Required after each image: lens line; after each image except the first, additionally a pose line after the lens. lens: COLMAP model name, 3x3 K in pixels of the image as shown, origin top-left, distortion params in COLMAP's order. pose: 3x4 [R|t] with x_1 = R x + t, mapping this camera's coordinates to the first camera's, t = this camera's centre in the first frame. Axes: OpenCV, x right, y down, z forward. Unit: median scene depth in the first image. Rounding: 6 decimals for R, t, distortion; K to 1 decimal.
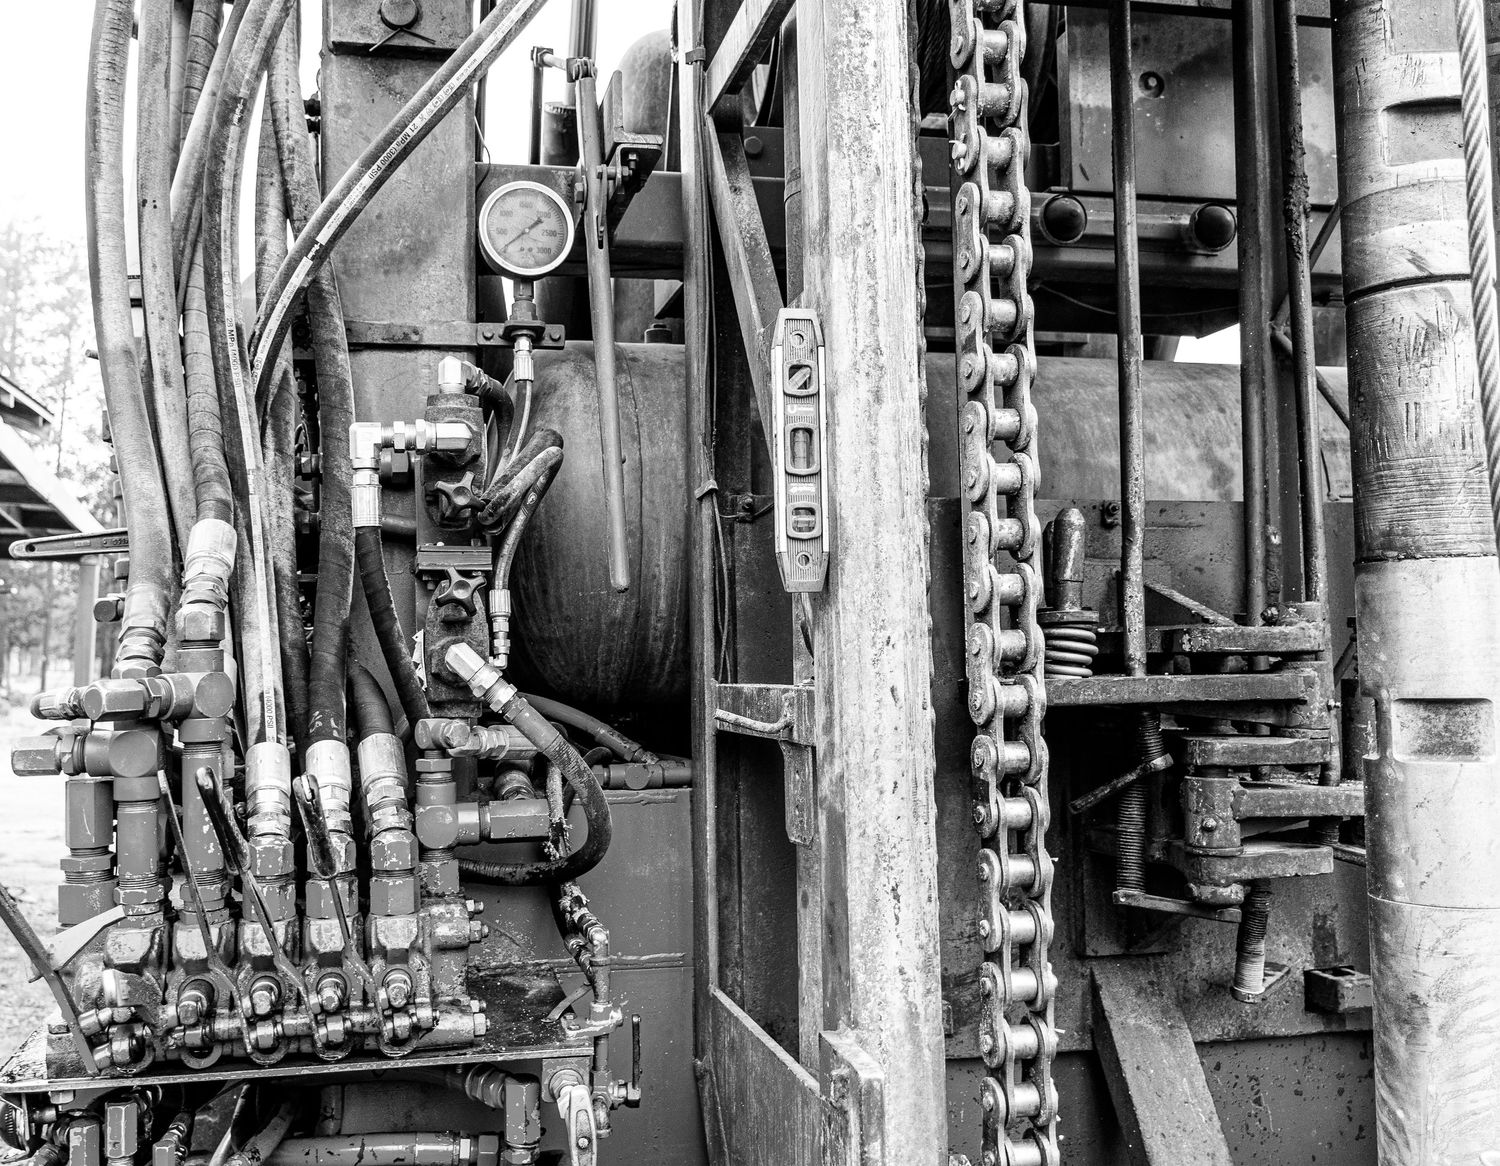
lens RADIAL K [[1343.6, 0, 750.0], [0, 1343.6, 583.0], [0, 0, 1]] dist [-0.011065, 0.000757]
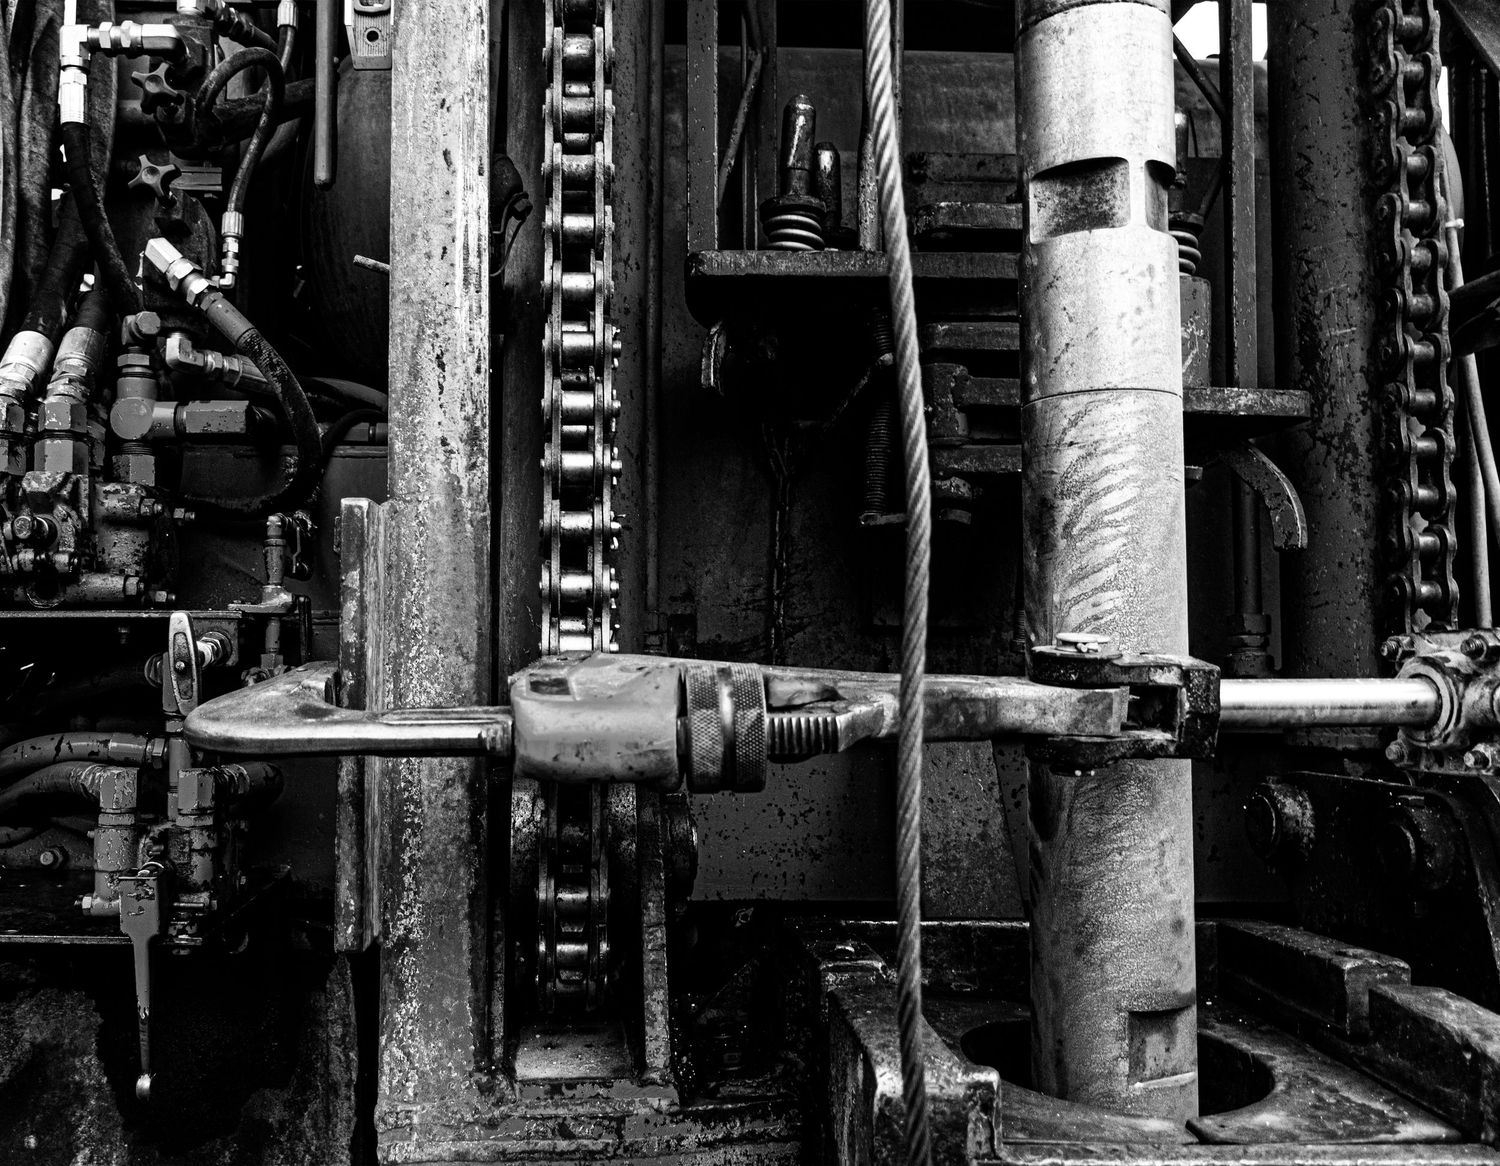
lens RADIAL K [[1374.9, 0, 750.0], [0, 1374.9, 583.0], [0, 0, 1]] dist [-0.011679, -0.000401]
pose [[0.988942, -0.001076, -0.148298, 0.432367], [-0.001546, 0.999845, -0.017560, 0.373739], [0.148294, 0.017595, 0.988787, 0.074542]]
